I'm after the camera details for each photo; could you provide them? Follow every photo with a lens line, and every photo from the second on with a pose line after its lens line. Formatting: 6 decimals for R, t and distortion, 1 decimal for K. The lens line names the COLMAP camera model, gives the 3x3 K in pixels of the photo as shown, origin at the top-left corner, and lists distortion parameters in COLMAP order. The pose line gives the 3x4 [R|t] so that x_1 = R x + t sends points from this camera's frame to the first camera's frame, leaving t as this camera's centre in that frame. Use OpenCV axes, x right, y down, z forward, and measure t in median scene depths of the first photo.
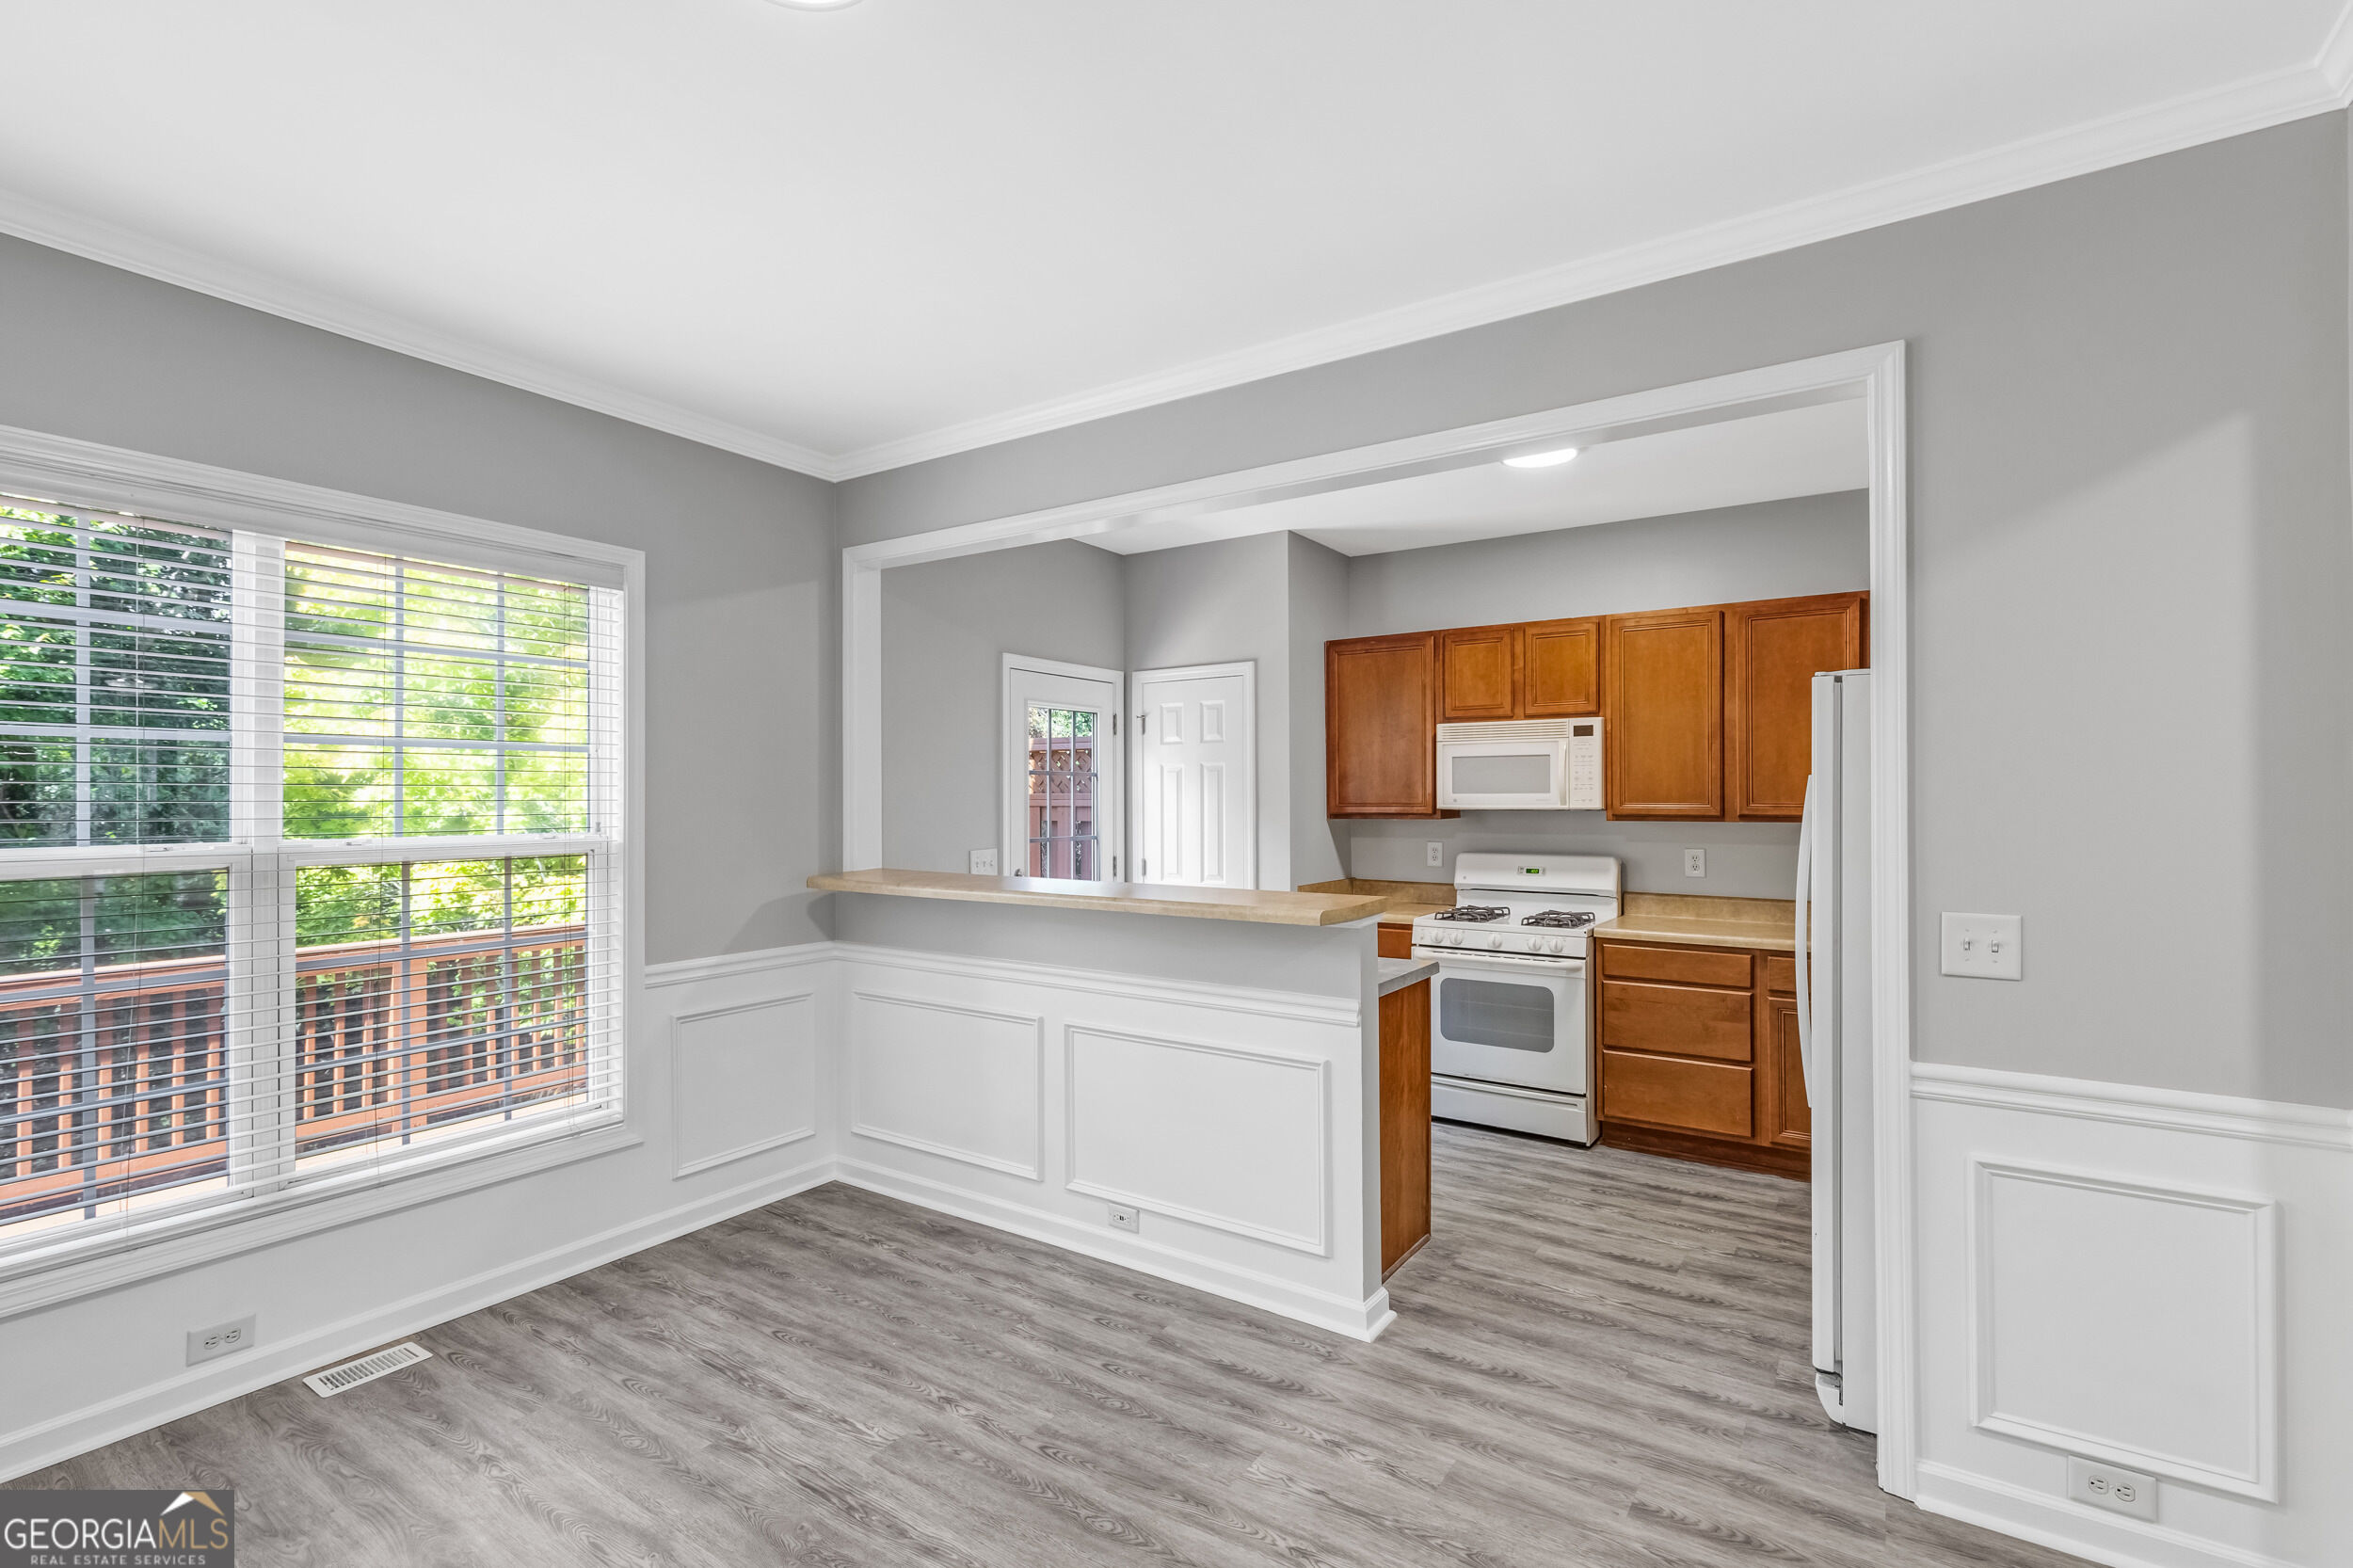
lens RADIAL K [[1063.4, 0, 1169.5], [0, 1063.4, 800.6], [0, 0, 1]] dist [0.008385, -0.001798]
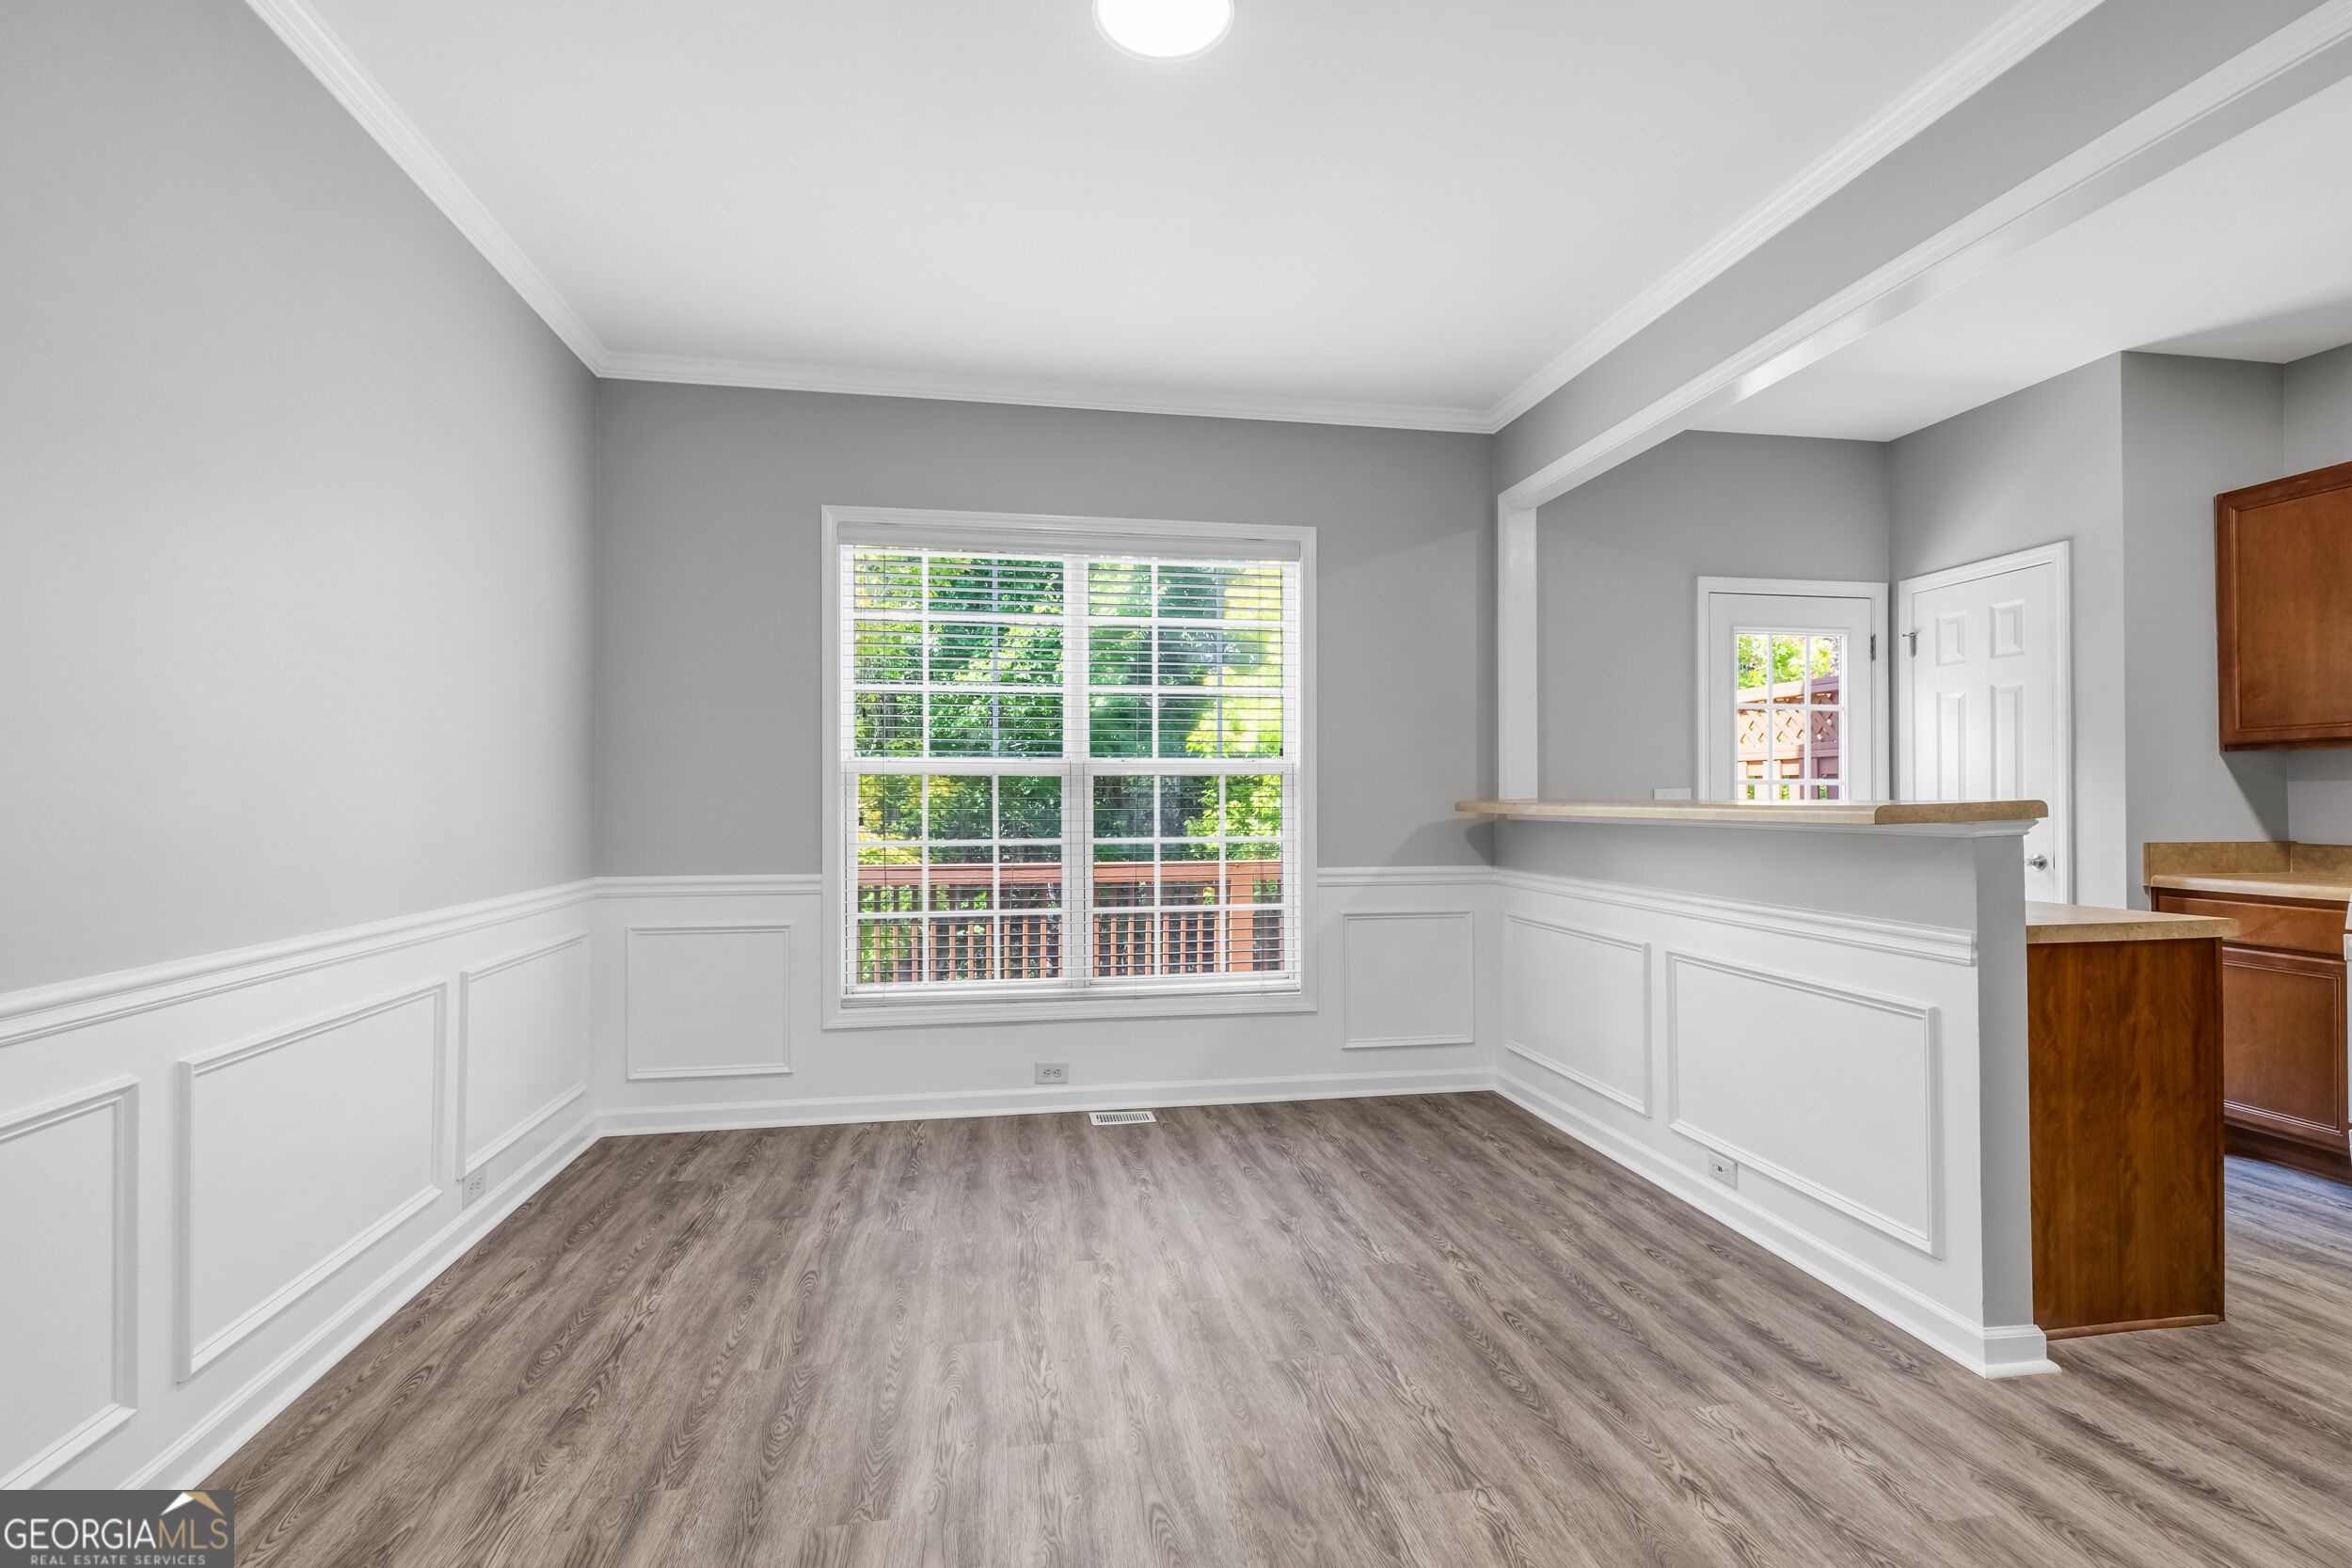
lens RADIAL K [[1062.9, 0, 1174.0], [0, 1062.9, 794.6], [0, 0, 1]] dist [0.008385, -0.001798]
pose [[0.694189, 0.001508, -0.719791, 0.301821], [-0.003304, 0.999994, -0.001092, 0.082697], [0.719785, 0.003136, 0.694190, 0.041454]]
